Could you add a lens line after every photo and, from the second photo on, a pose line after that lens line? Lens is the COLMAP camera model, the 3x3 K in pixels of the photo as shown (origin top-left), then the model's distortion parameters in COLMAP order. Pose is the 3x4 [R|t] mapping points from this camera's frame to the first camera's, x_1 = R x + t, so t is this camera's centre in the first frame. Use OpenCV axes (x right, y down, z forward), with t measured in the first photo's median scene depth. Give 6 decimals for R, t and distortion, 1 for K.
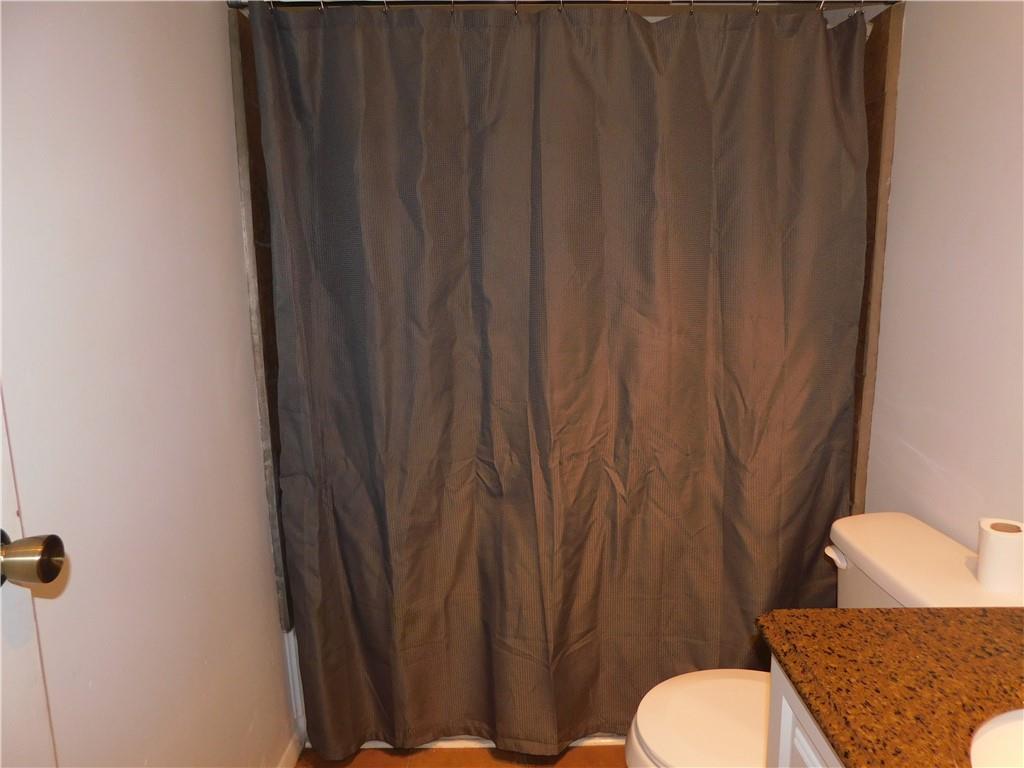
lens RADIAL K [[673.5, 0, 517.8], [0, 673.5, 381.9], [0, 0, 1]] dist [-0.077511, 0.058274]
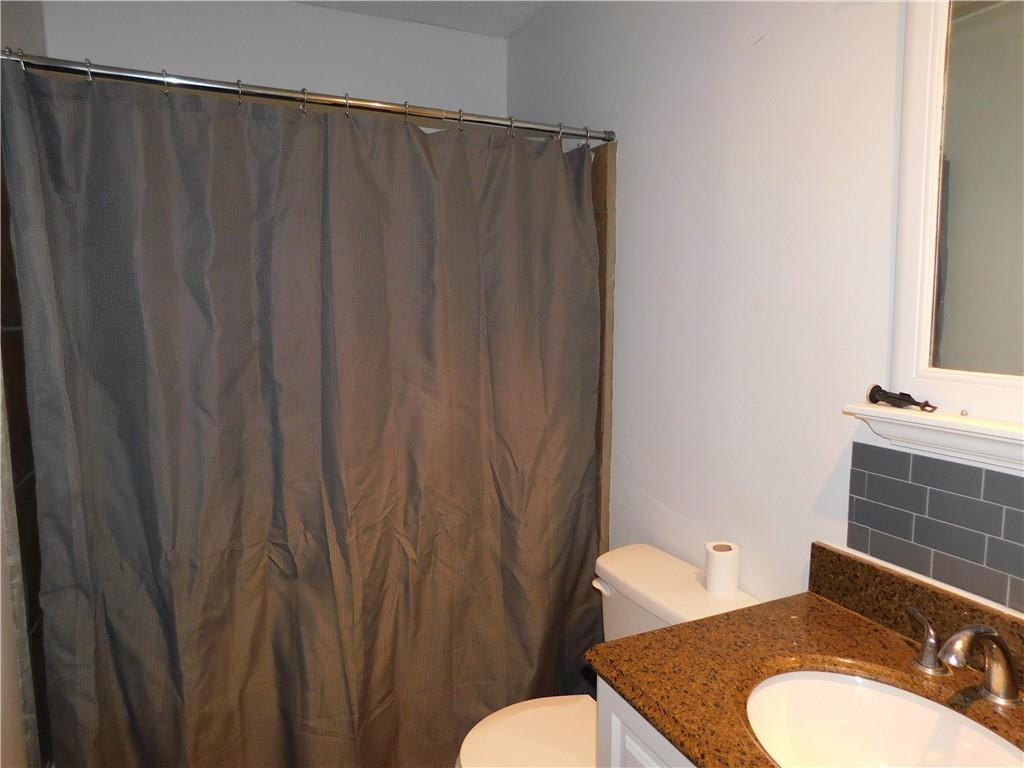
lens RADIAL K [[673.5, 0, 517.8], [0, 673.5, 381.9], [0, 0, 1]] dist [-0.077511, 0.058274]
pose [[0.903031, -0.035249, 0.428126, -0.147617], [0.061141, 0.997028, -0.046874, -0.055758], [-0.425201, 0.068505, 0.902503, -0.056897]]
